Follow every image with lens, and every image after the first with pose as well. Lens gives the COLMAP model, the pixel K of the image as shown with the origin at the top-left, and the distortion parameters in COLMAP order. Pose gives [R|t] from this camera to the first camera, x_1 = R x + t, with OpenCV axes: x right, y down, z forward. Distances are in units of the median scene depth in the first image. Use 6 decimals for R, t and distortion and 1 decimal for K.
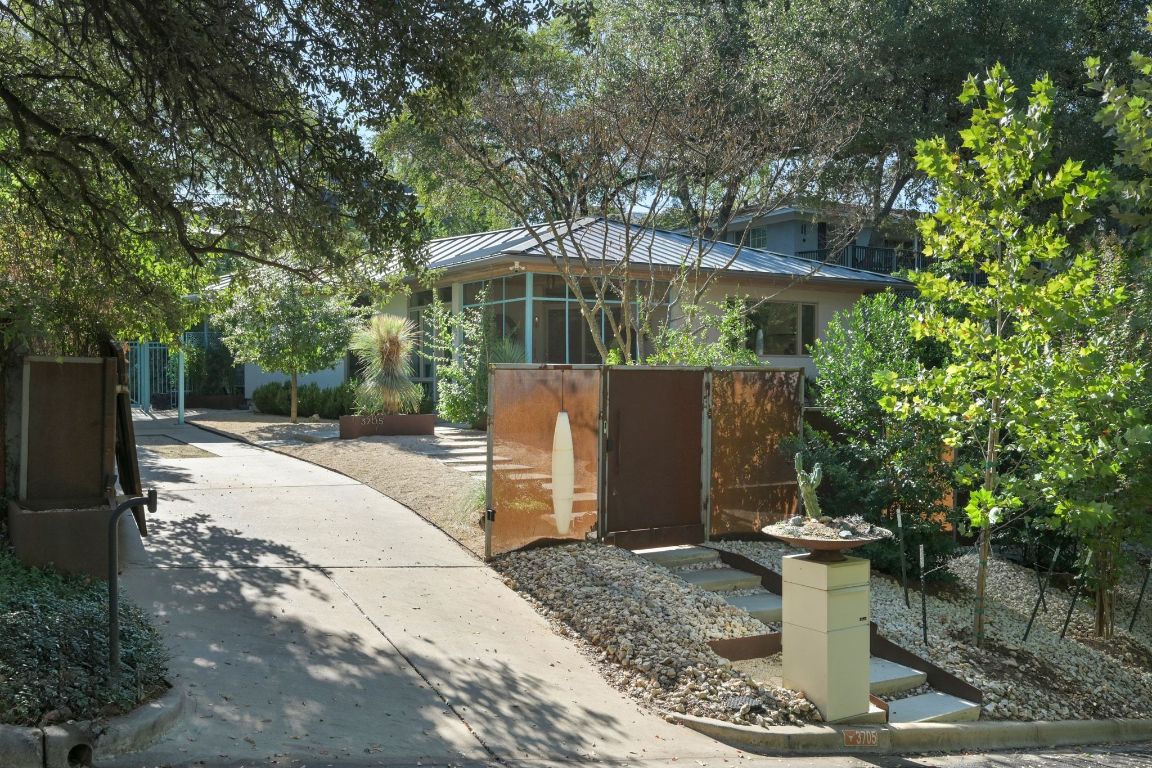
lens RADIAL K [[1076.6, 0, 576.0], [0, 1076.6, 384.0], [0, 0, 1]] dist [0.001282, -0.000400]
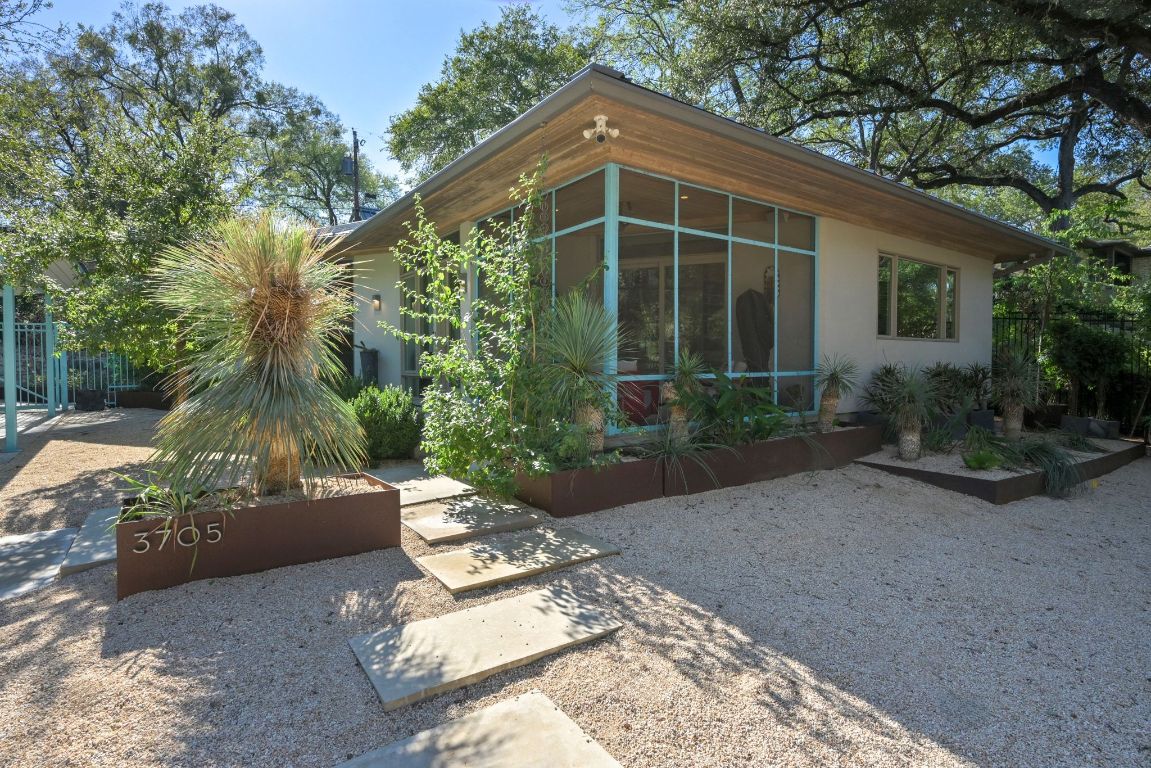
lens RADIAL K [[571.3, 0, 575.5], [0, 571.3, 384.0], [0, 0, 1]] dist [0.000754, 0.000619]
pose [[0.997488, -0.005649, 0.070605, -0.081388], [0.003356, 0.999464, 0.032553, -0.011821], [-0.070751, -0.032235, 0.996973, 0.754301]]
